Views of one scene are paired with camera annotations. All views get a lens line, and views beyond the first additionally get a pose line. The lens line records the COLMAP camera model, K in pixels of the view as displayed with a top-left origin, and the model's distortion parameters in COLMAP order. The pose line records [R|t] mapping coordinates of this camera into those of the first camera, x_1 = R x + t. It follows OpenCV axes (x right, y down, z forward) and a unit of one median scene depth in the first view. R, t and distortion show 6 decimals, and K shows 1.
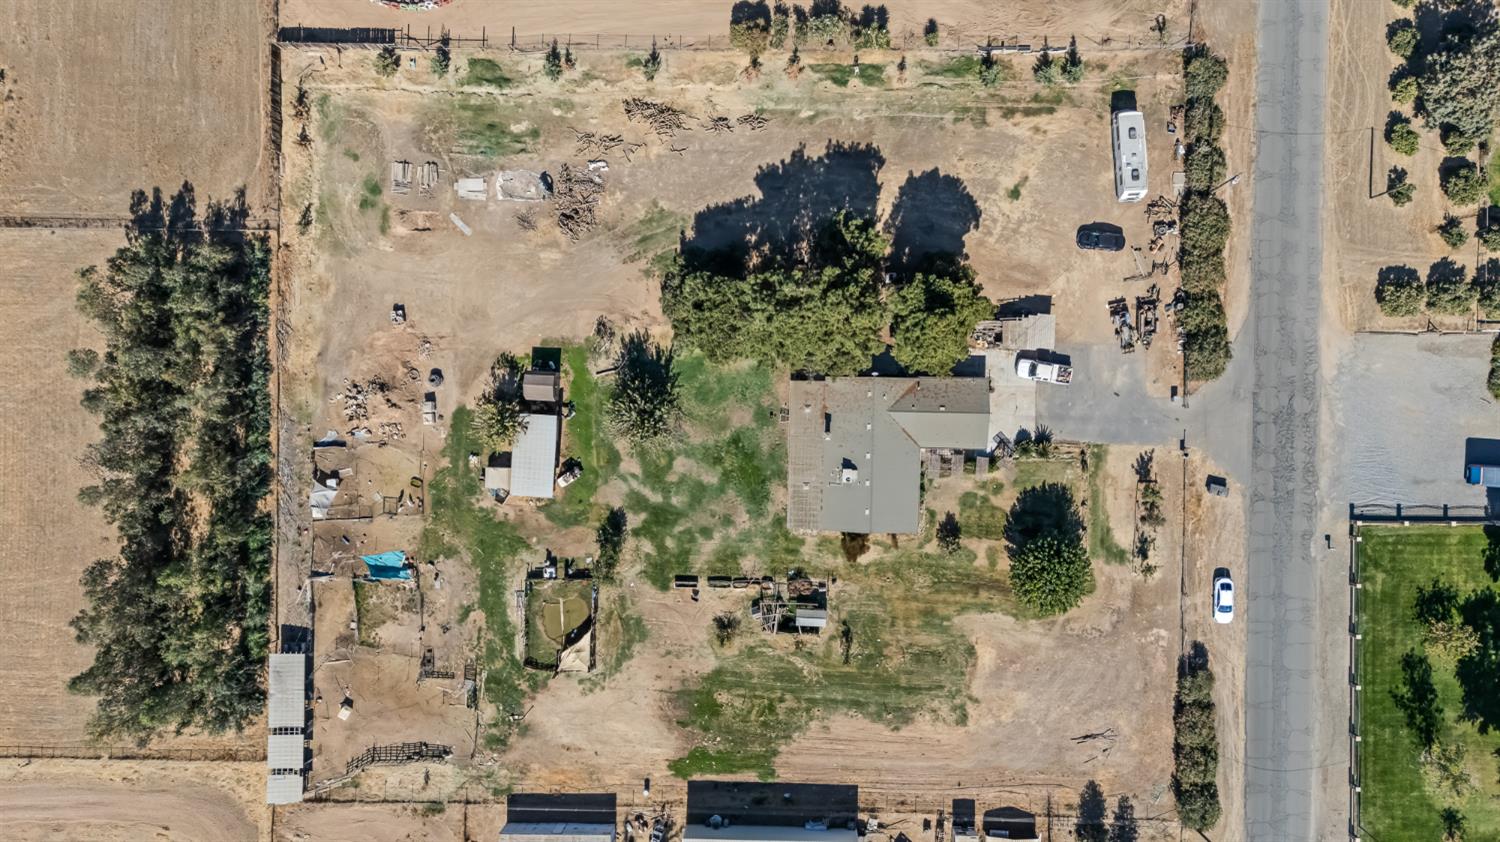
lens RADIAL K [[1094.5, 0, 750.0], [0, 1094.5, 421.0], [0, 0, 1]] dist [0.066070, -0.071484]
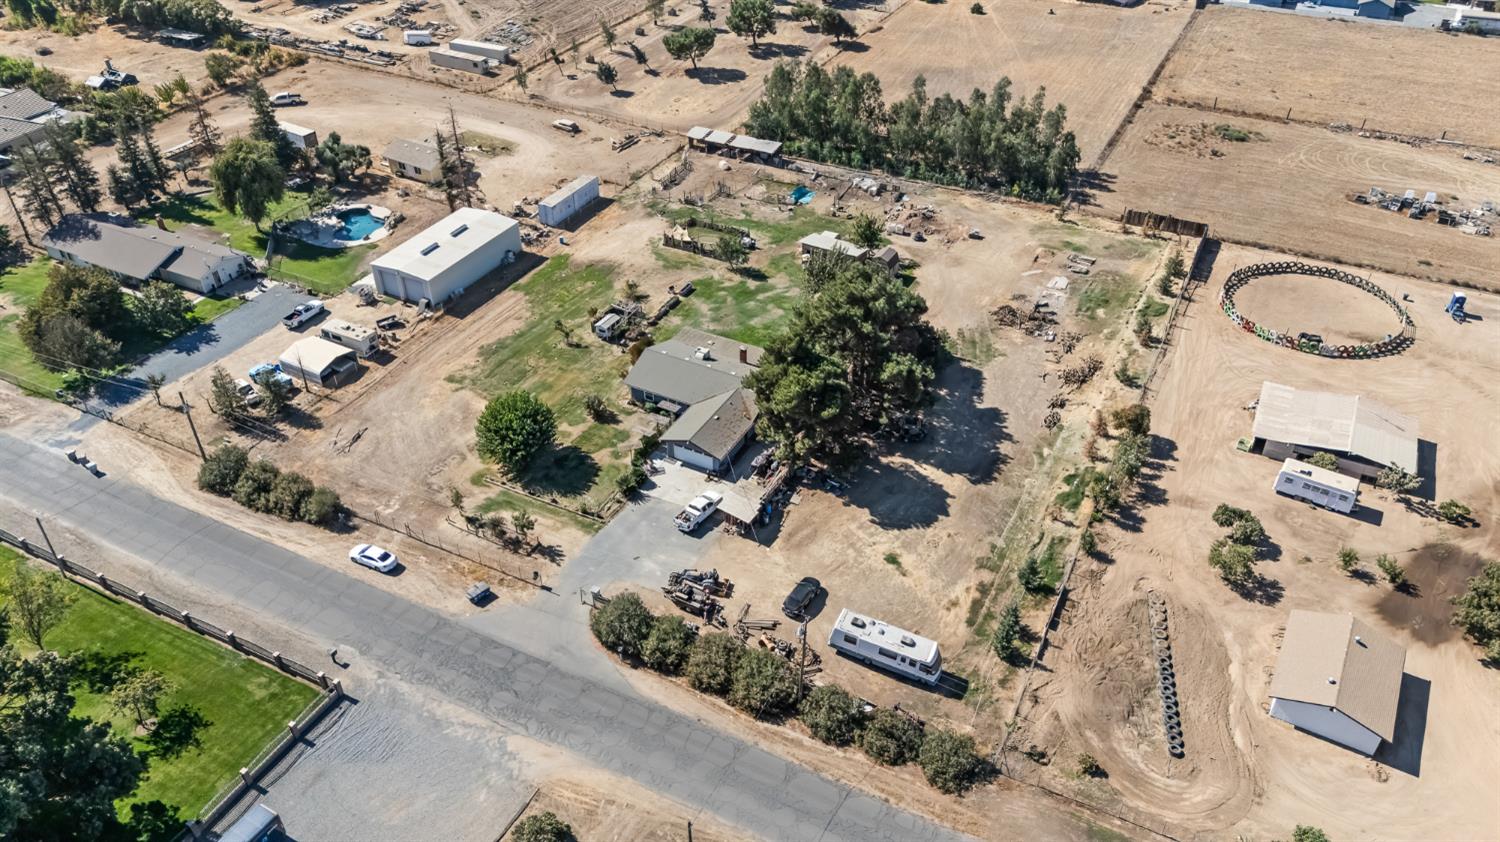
lens RADIAL K [[1094.5, 0, 750.0], [0, 1094.5, 421.0], [0, 0, 1]] dist [0.066070, -0.071484]
pose [[-0.448698, 0.564589, -0.692755, 0.829838], [-0.893617, -0.274028, 0.355467, -0.383648], [0.010859, 0.778555, 0.627482, 0.361733]]
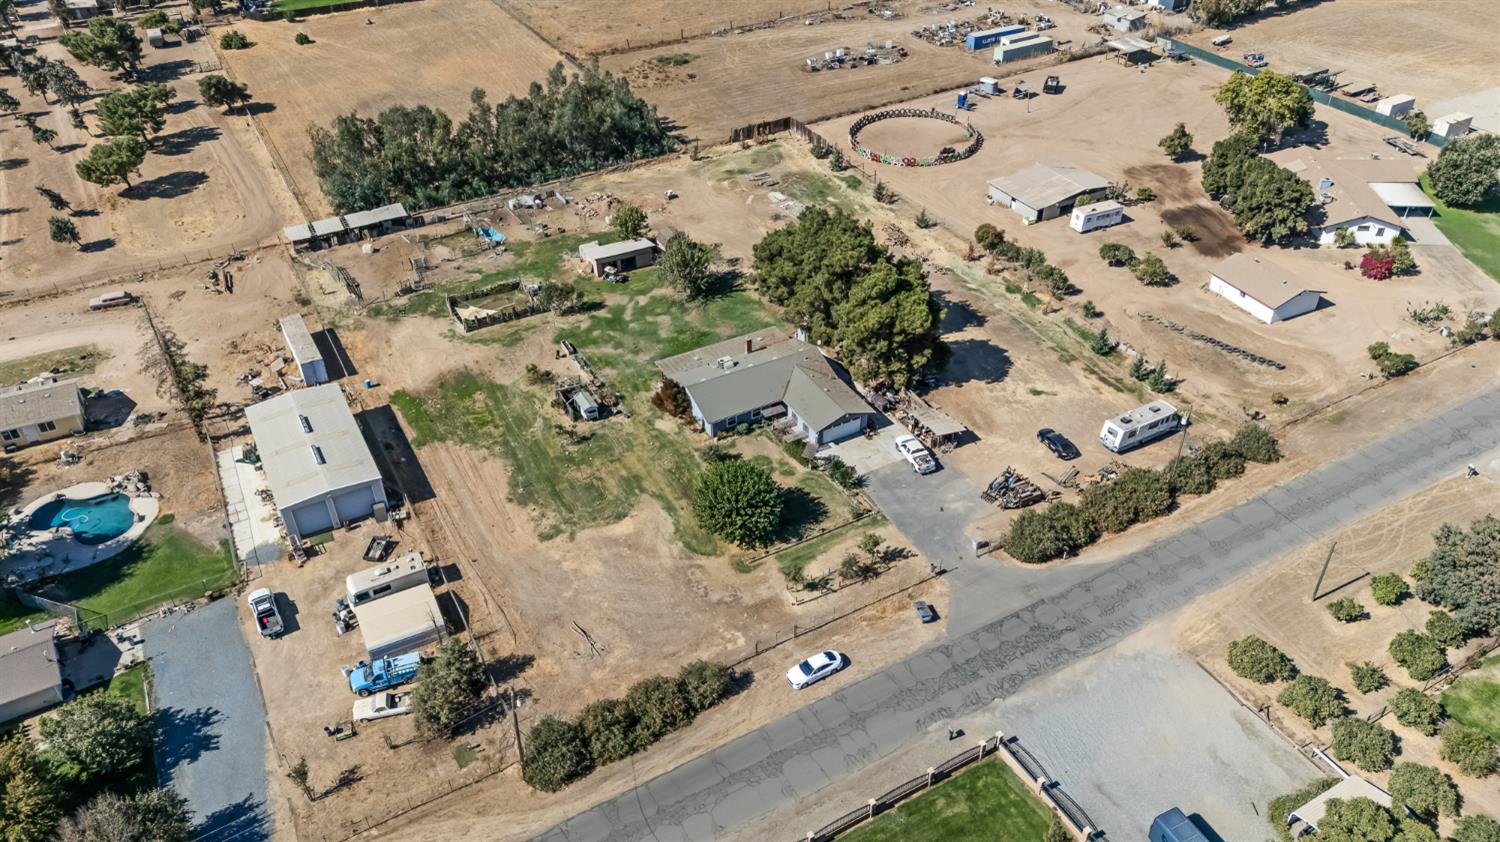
lens RADIAL K [[1094.5, 0, 750.0], [0, 1094.5, 421.0], [0, 0, 1]] dist [0.066070, -0.071484]
pose [[0.495232, 0.545749, -0.675946, 0.824888], [-0.868560, 0.294319, -0.398723, 0.454845], [-0.018659, 0.784560, 0.619772, 0.373467]]
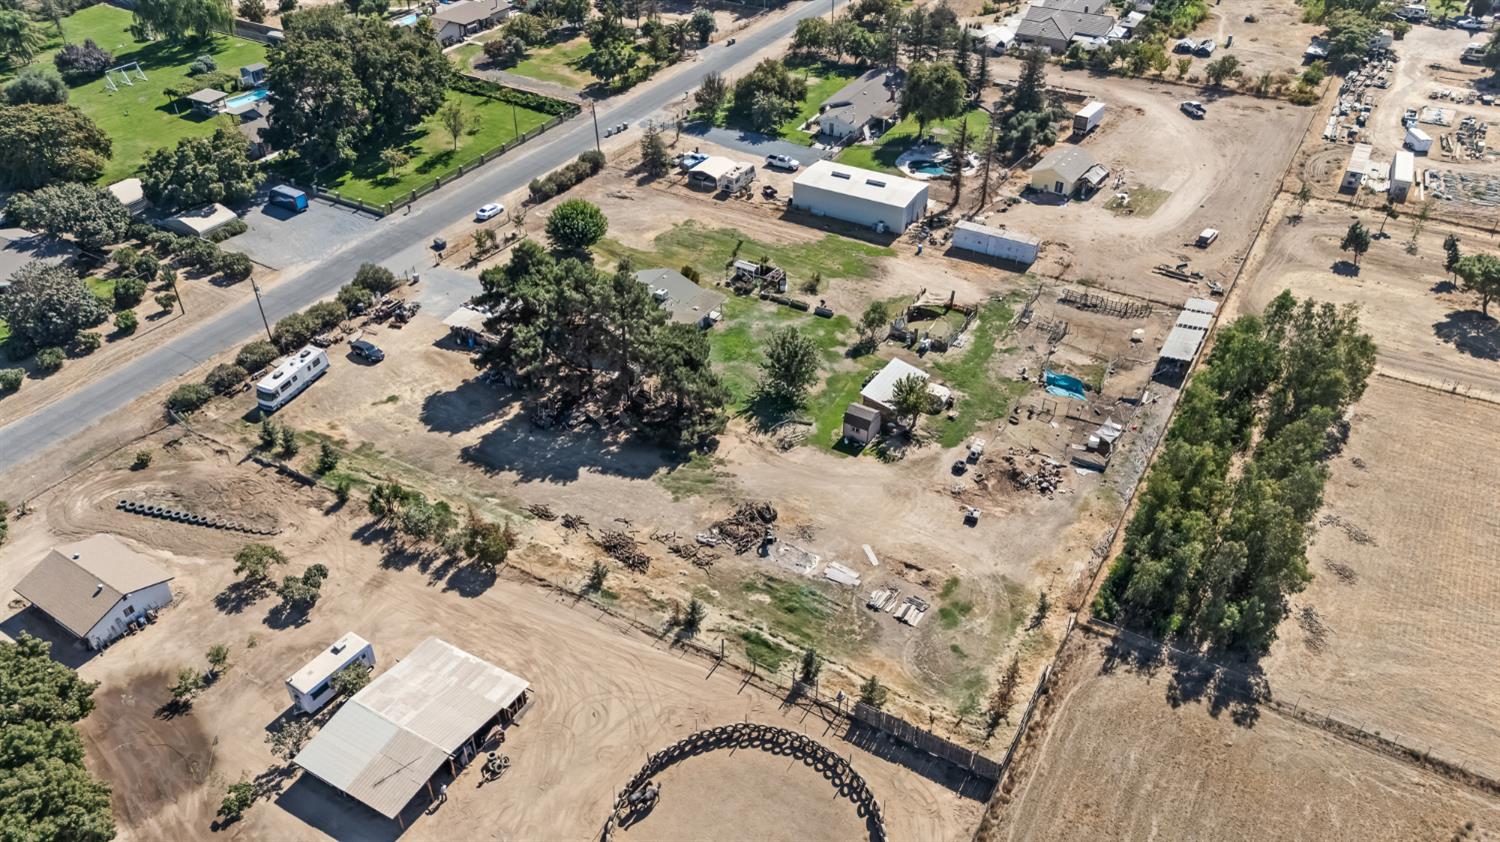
lens RADIAL K [[1105.4, 0, 770.9], [0, 1105.4, 420.7], [0, 0, 1]] dist [0.034981, -0.009366]
pose [[-0.876755, -0.254595, 0.408023, -0.538708], [0.479561, -0.526939, 0.701681, -0.804083], [0.036359, 0.810874, 0.584091, 0.387155]]
